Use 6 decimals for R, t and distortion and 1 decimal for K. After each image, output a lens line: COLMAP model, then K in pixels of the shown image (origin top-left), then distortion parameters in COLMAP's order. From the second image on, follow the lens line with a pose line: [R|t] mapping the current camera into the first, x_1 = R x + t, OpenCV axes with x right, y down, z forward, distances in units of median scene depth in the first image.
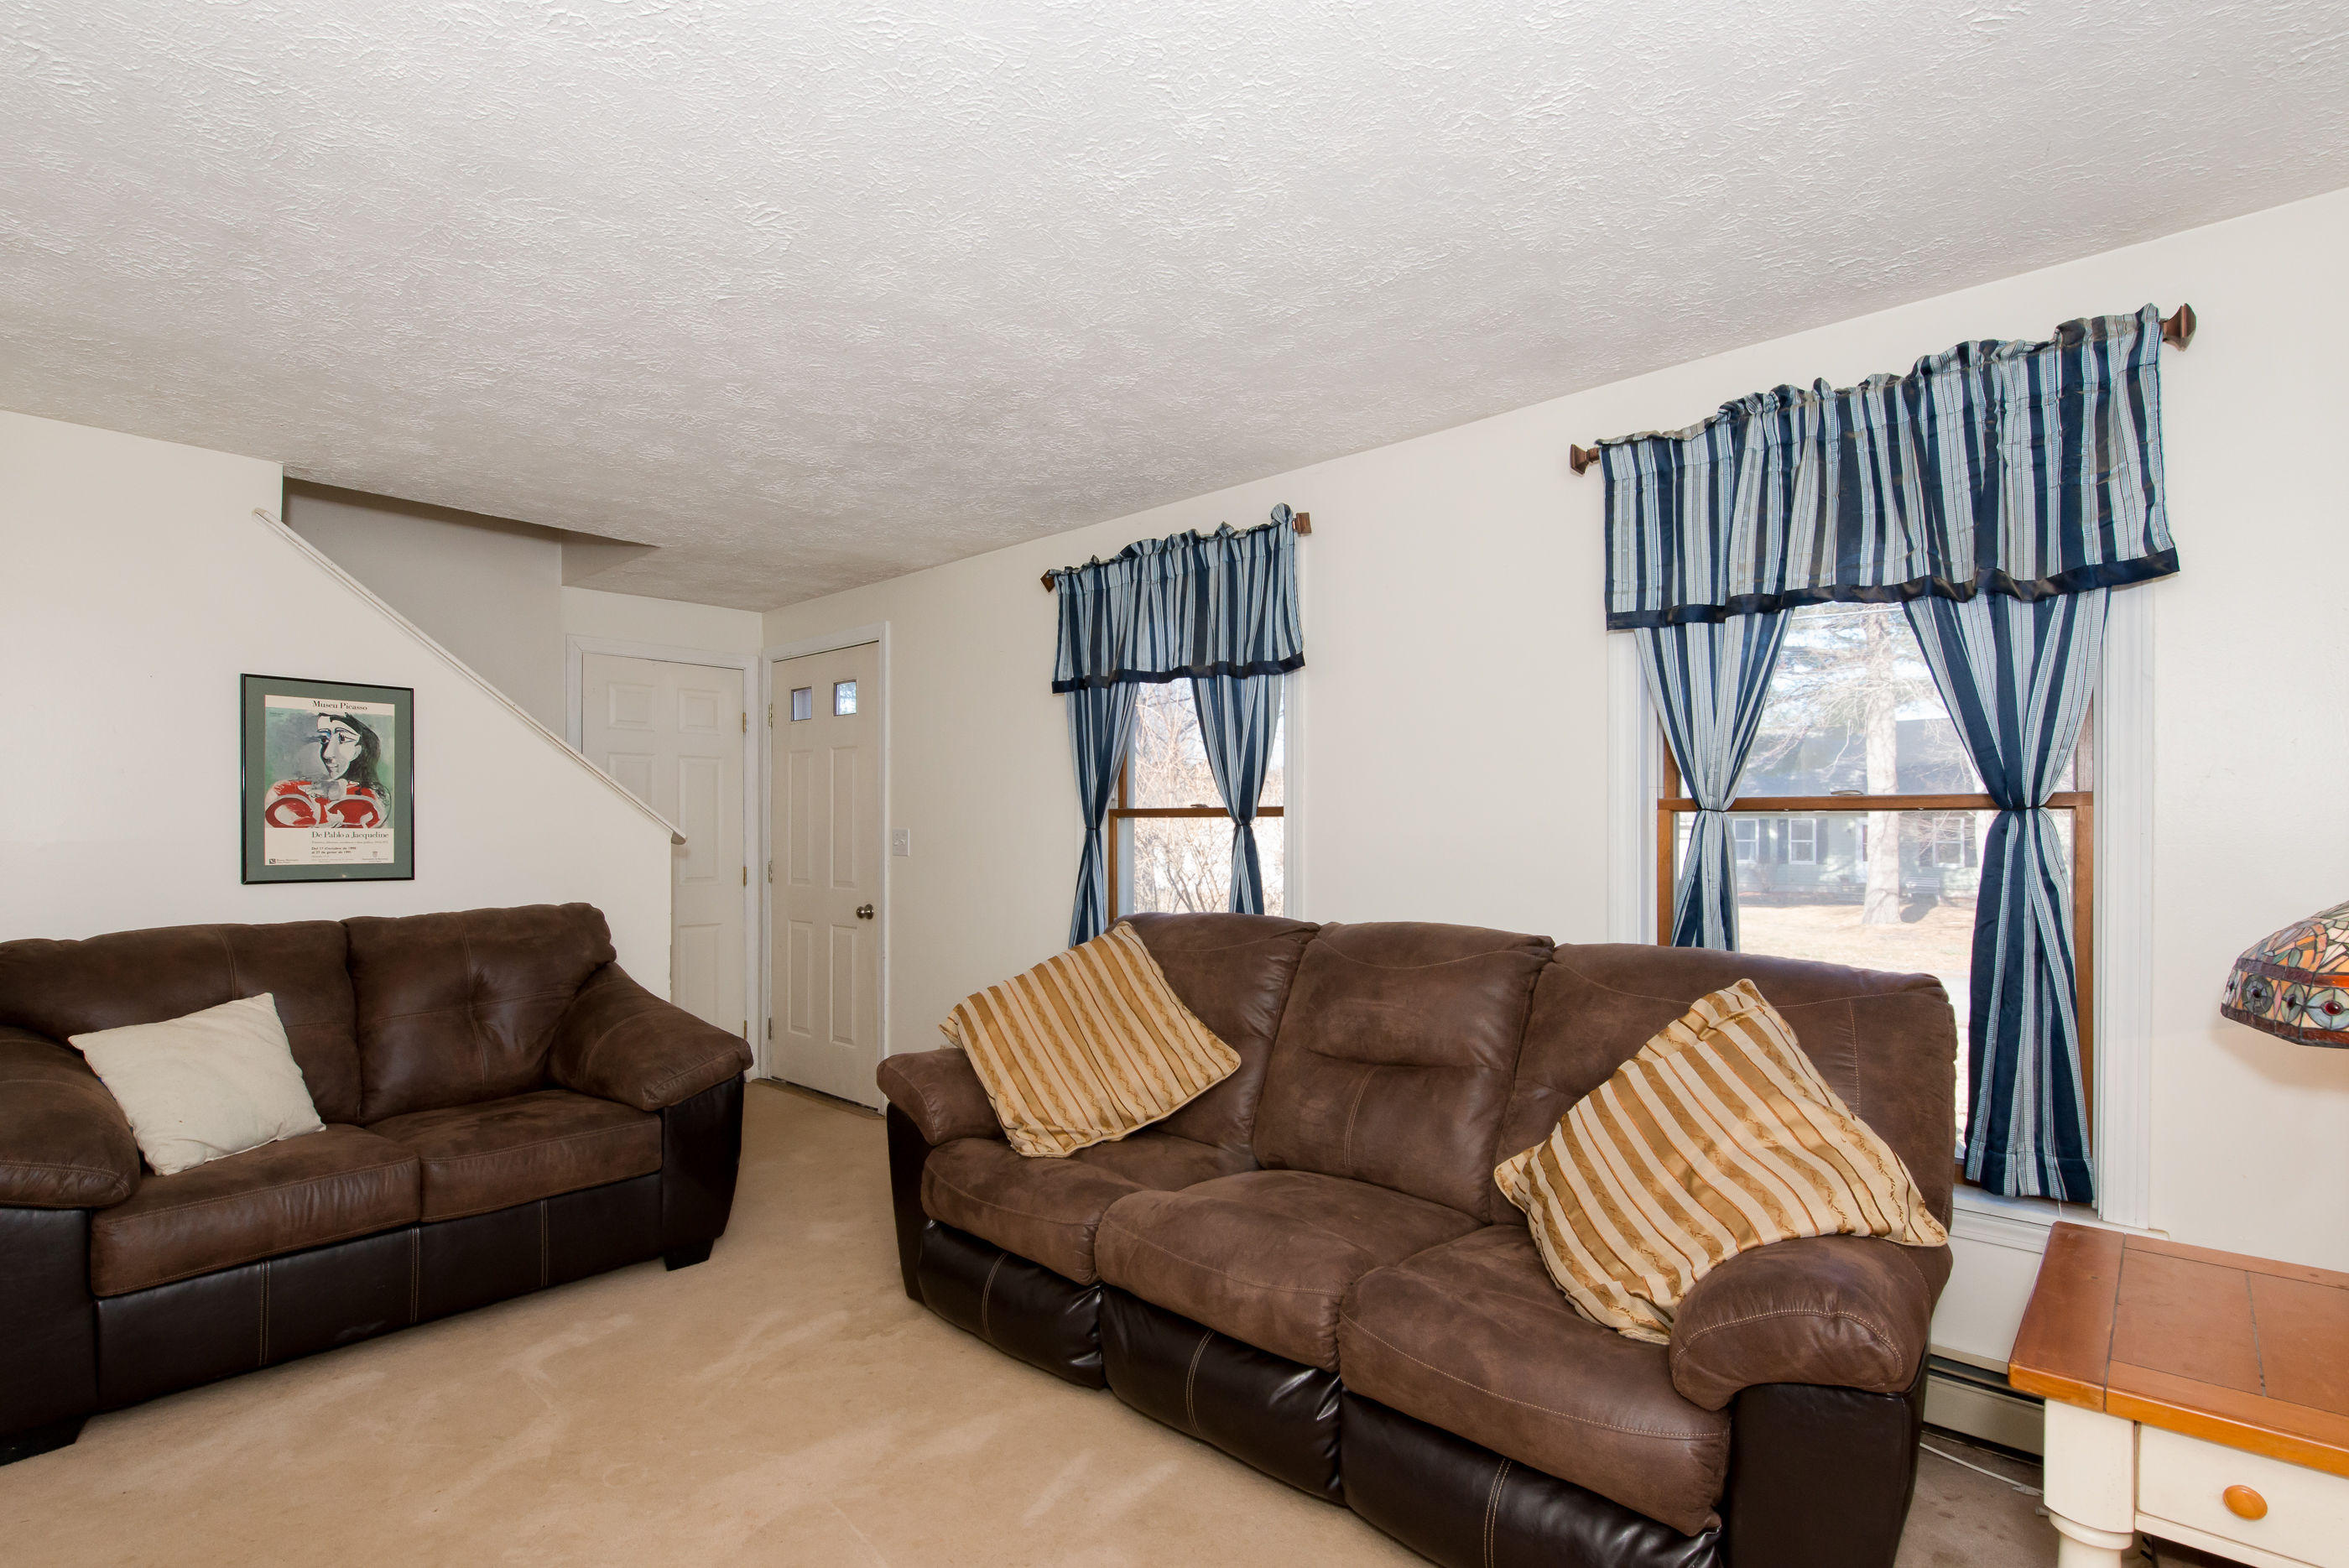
lens RADIAL K [[1128.6, 0, 1173.7], [0, 1128.6, 837.0], [0, 0, 1]] dist [-0.000133, 0.000493]
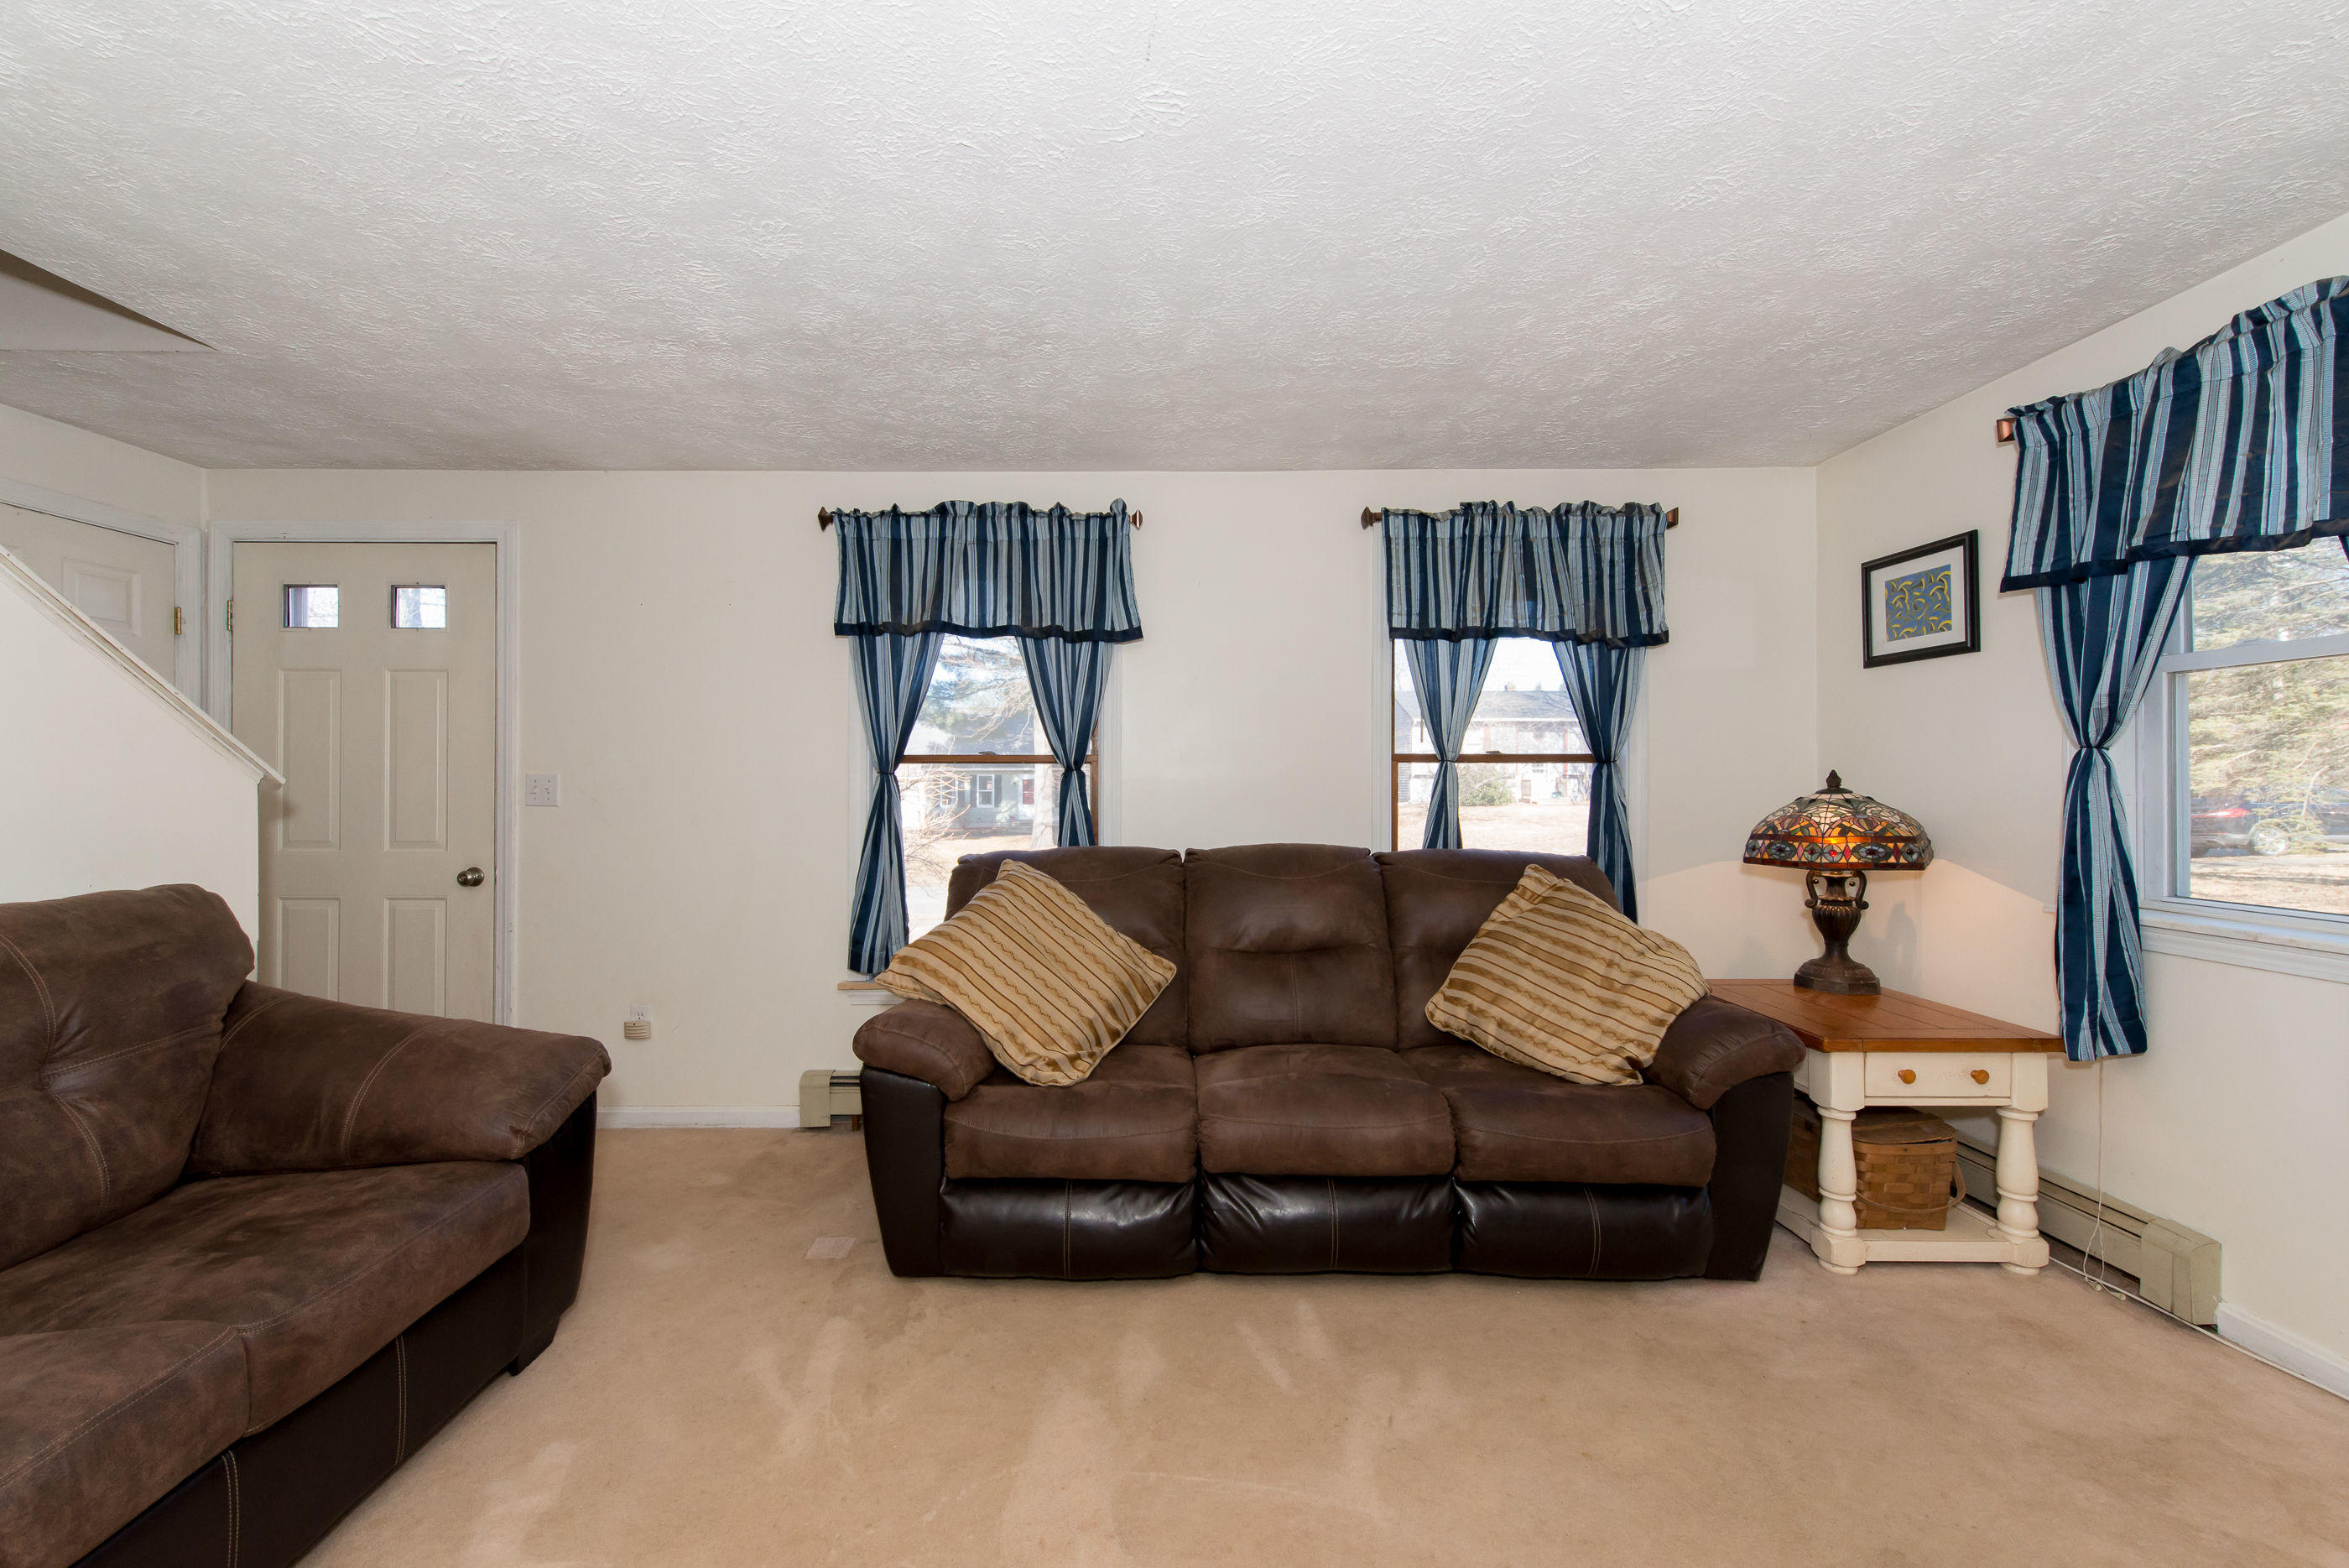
lens RADIAL K [[912.3, 0, 1174.5], [0, 912.3, 784.0], [0, 0, 1]] dist [0.013040, -0.000224]
pose [[0.729580, -0.002027, 0.683892, -0.515551], [0.006232, 0.999974, -0.003684, 0.008210], [-0.683867, 0.006950, 0.729574, 0.261684]]
